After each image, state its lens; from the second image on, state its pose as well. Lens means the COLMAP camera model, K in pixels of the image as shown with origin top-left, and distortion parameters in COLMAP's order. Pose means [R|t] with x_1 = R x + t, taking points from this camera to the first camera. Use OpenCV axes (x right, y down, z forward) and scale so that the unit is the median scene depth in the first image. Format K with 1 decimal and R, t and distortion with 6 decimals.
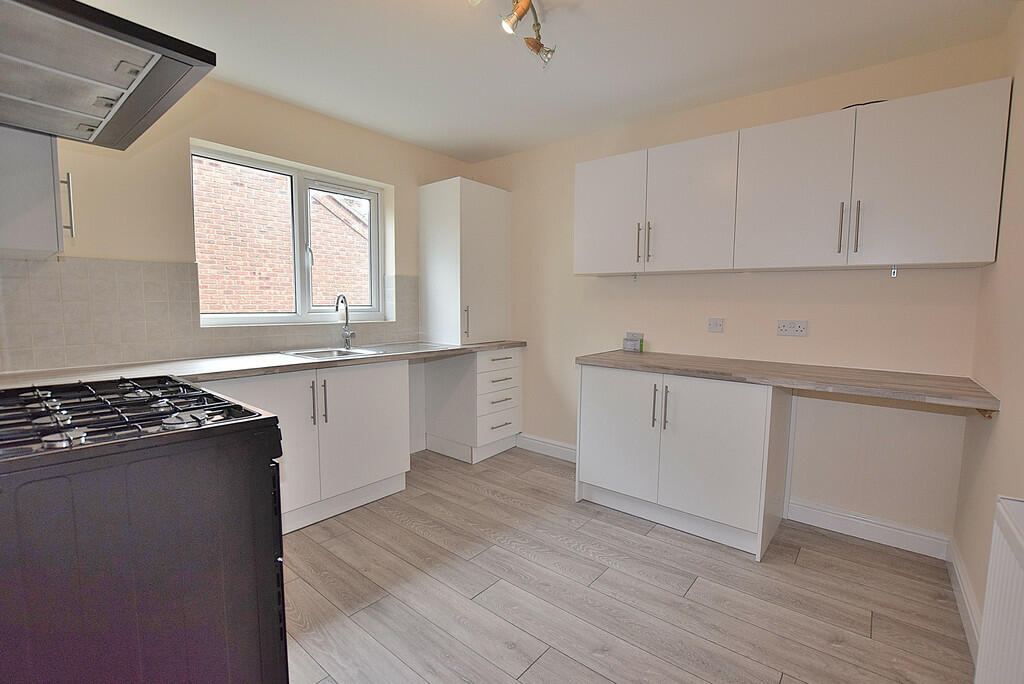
lens RADIAL K [[451.0, 0, 512.0], [0, 451.0, 342.0], [0, 0, 1]] dist [-0.016582, -0.000045]
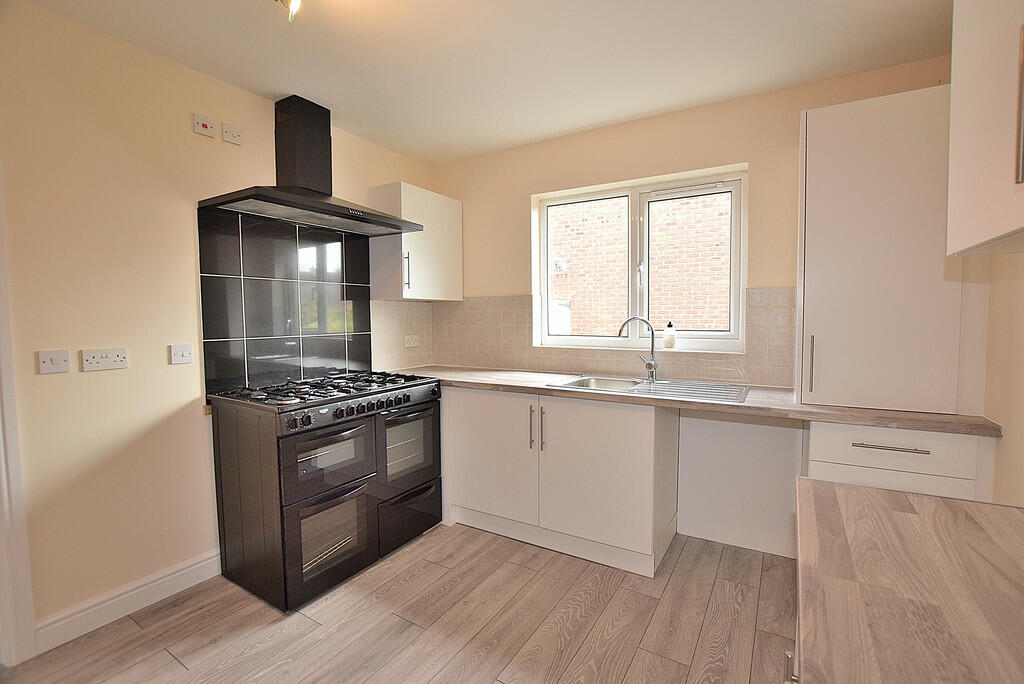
lens RADIAL K [[451.0, 0, 512.0], [0, 451.0, 342.0], [0, 0, 1]] dist [-0.016582, -0.000045]
pose [[0.164506, 0.044359, -0.985378, 0.516202], [-0.081530, 0.996181, 0.031234, -0.078710], [0.983001, 0.075200, 0.167494, 0.730021]]
